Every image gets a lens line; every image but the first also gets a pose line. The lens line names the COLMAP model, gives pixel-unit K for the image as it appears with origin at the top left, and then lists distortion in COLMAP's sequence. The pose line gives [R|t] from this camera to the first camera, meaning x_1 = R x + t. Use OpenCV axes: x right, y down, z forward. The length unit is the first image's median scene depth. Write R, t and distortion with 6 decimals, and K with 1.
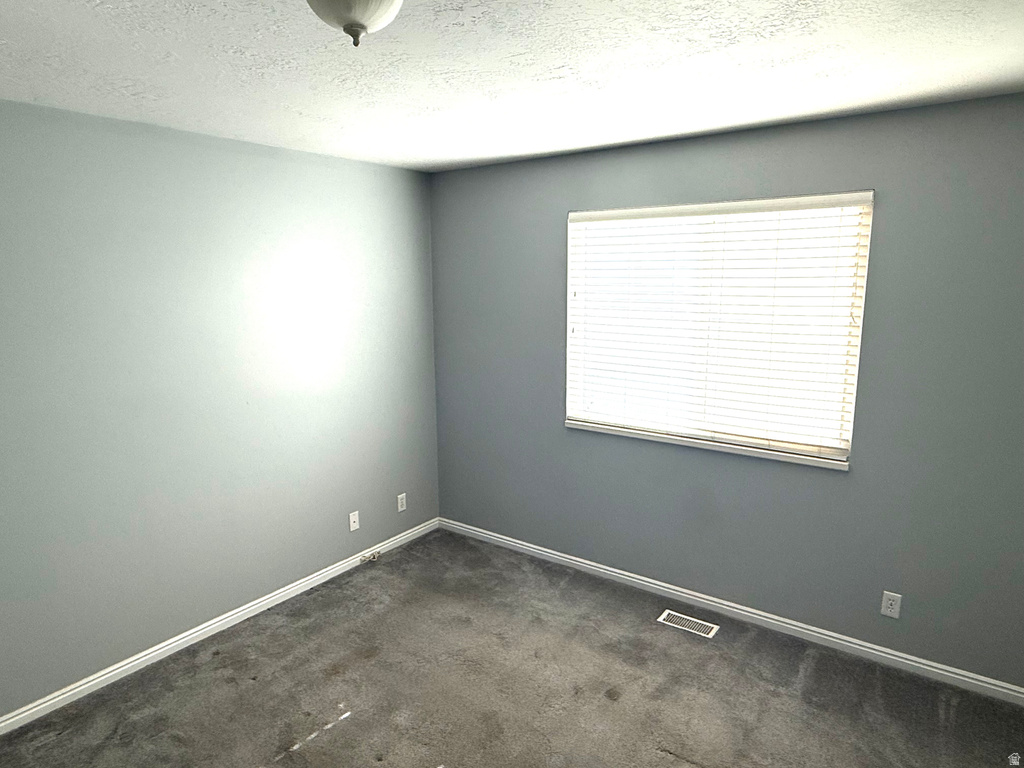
lens RADIAL K [[617.1, 0, 512.7], [0, 617.1, 385.6], [0, 0, 1]] dist [0.006336, 0.002656]
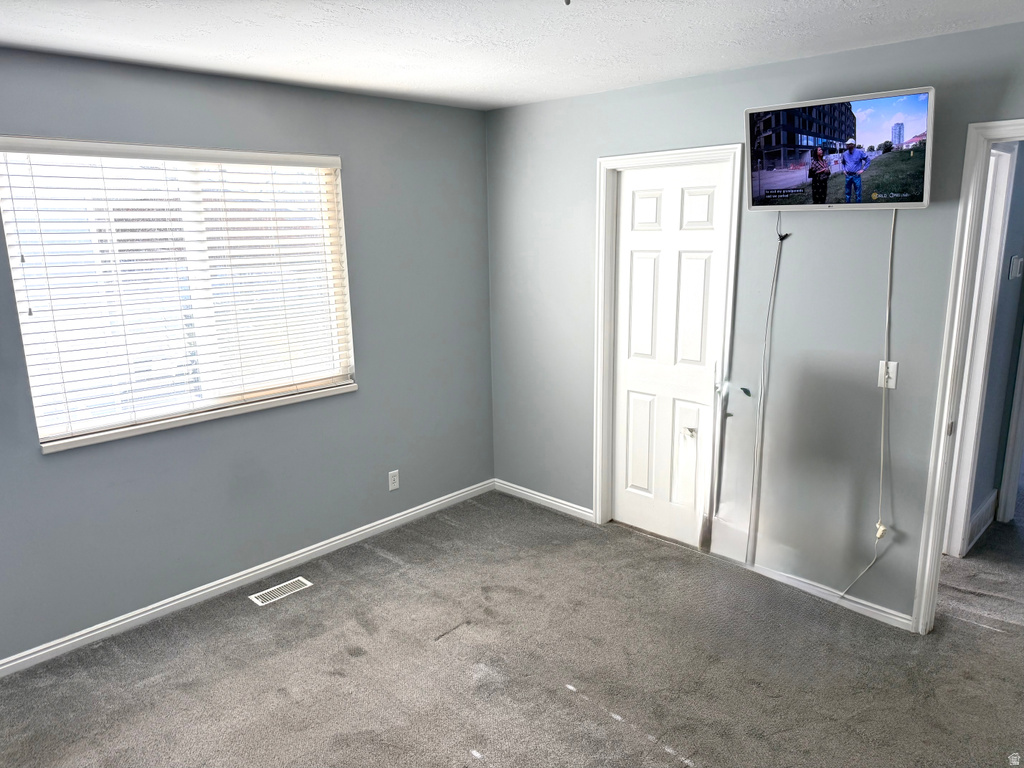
lens RADIAL K [[715.4, 0, 509.8], [0, 715.4, 387.0], [0, 0, 1]] dist [-0.006178, -0.002966]
pose [[0.141853, -0.216141, 0.966003, -0.766474], [0.186366, 0.964251, 0.188382, -0.074907], [-0.972186, 0.153307, 0.177063, 0.461386]]
